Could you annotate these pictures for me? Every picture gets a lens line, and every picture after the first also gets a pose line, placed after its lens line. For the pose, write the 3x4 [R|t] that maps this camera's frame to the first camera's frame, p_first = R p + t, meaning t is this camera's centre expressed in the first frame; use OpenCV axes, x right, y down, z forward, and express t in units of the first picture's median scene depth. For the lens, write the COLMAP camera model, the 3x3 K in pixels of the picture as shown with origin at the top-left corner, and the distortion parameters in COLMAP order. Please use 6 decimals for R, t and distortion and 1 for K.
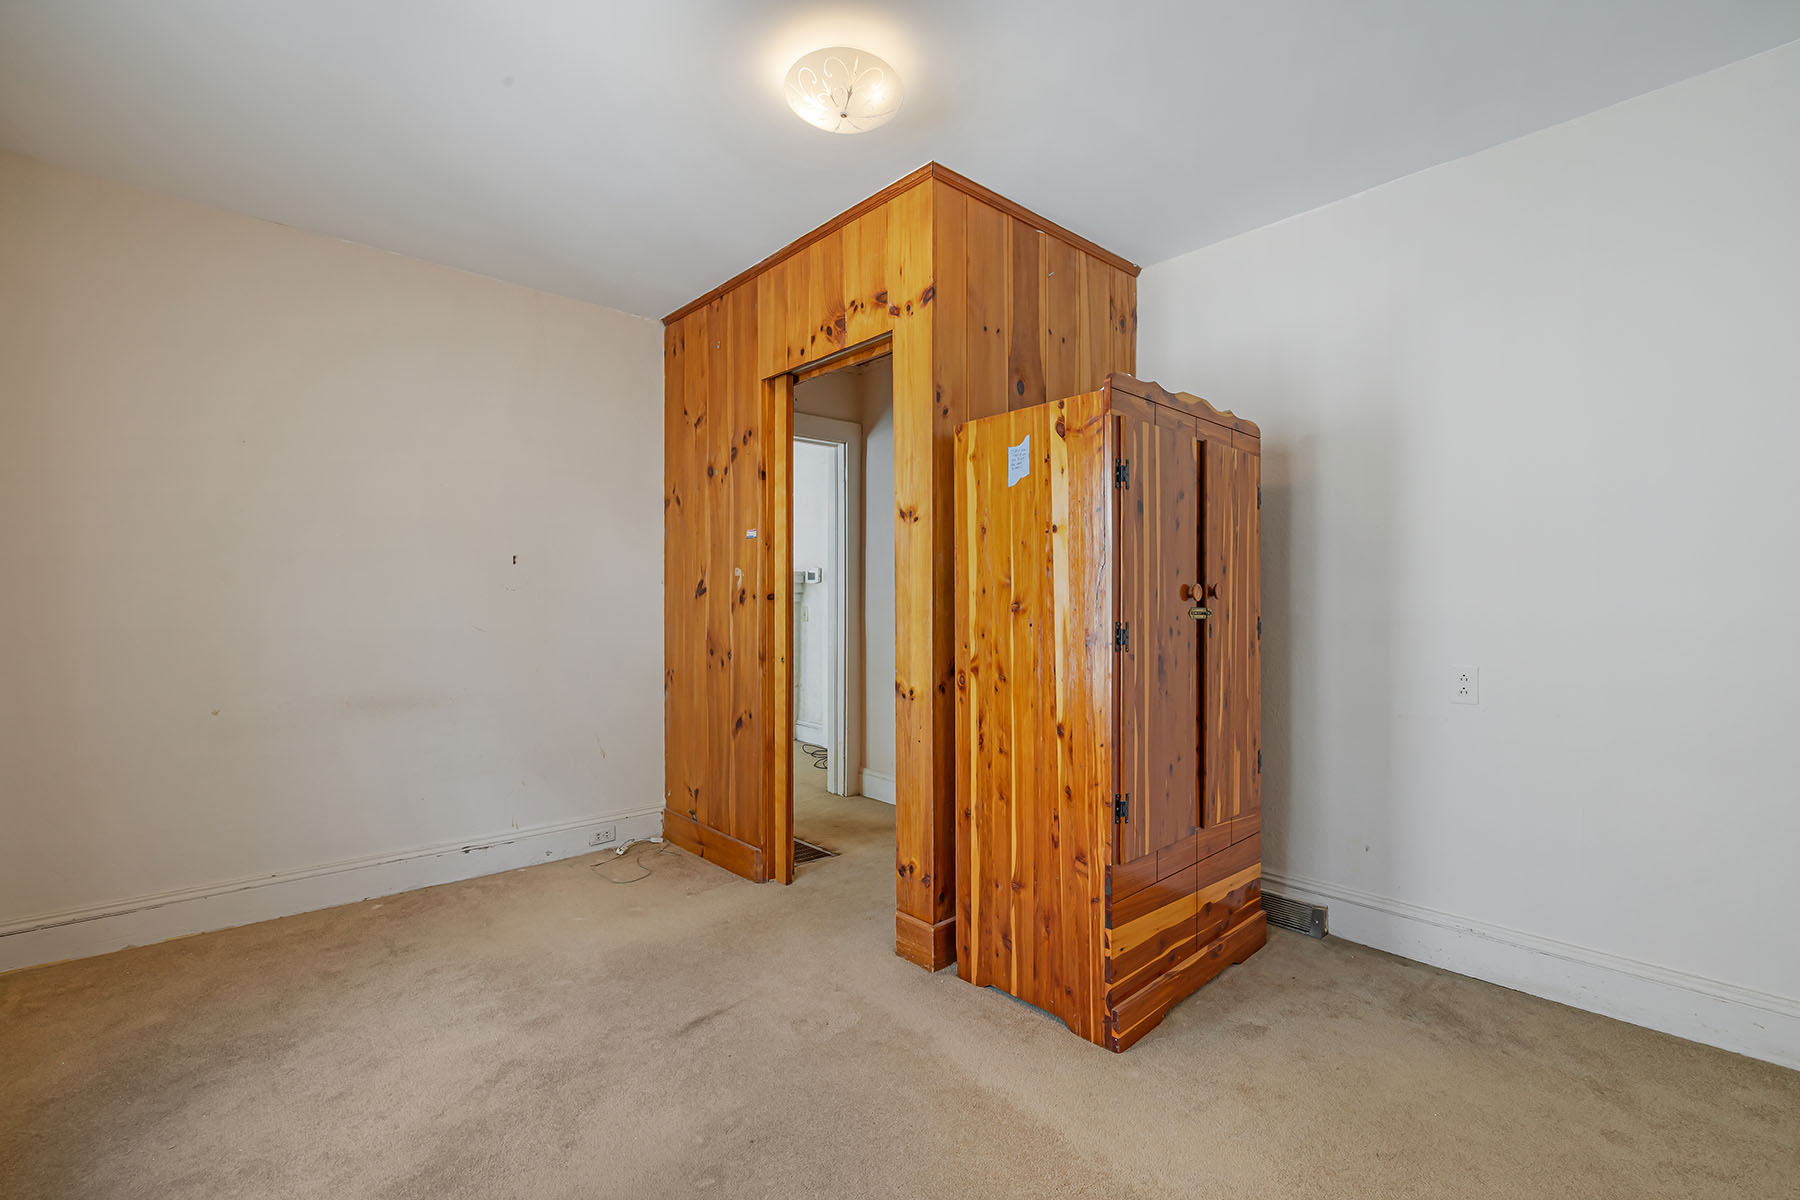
lens RADIAL K [[758.4, 0, 886.9], [0, 758.4, 612.7], [0, 0, 1]] dist [-0.000459, 0.000045]
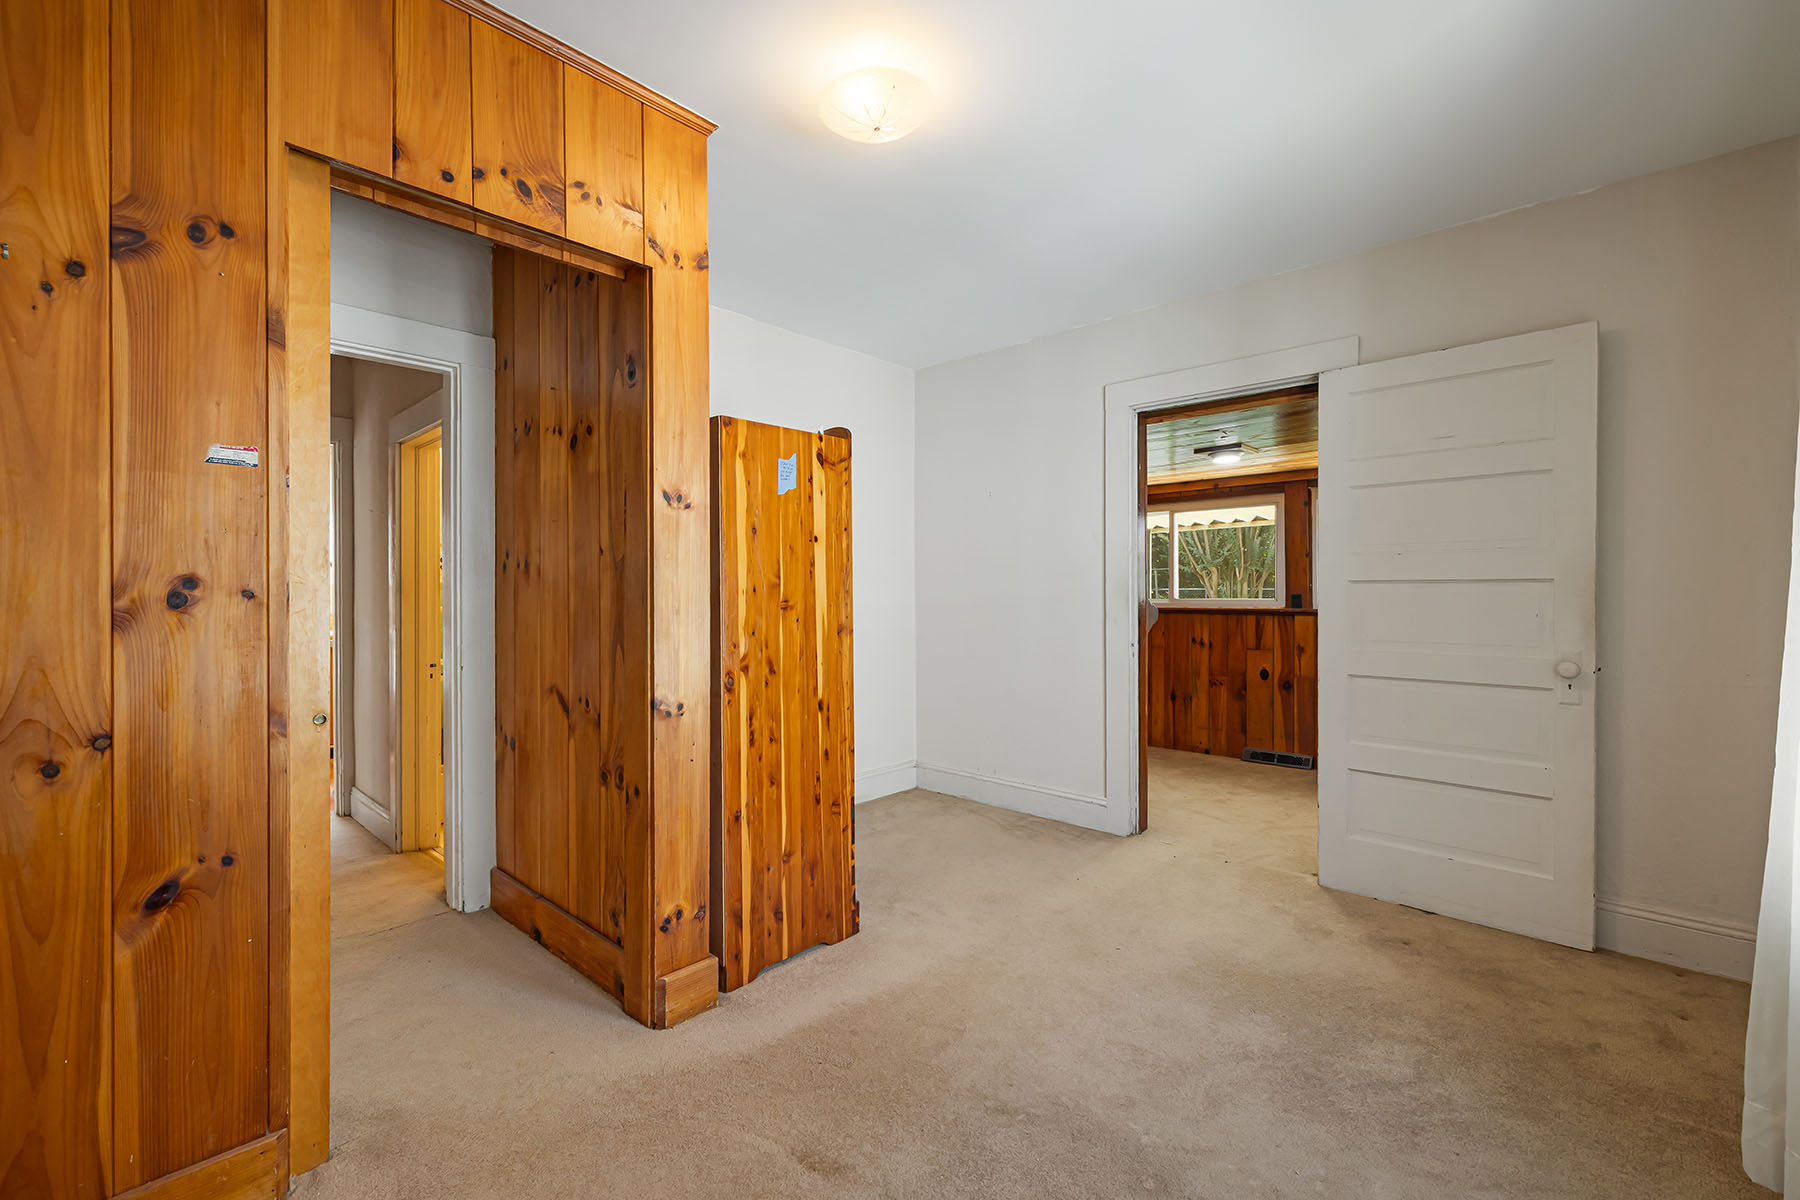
lens RADIAL K [[753.4, 0, 897.9], [0, 753.4, 588.6], [0, 0, 1]] dist [0.000685, 0.000240]
pose [[-0.071299, 0.000920, 0.997455, -0.916383], [0.010449, 0.999945, -0.000176, -0.028457], [-0.997400, 0.010410, -0.071305, 0.894588]]
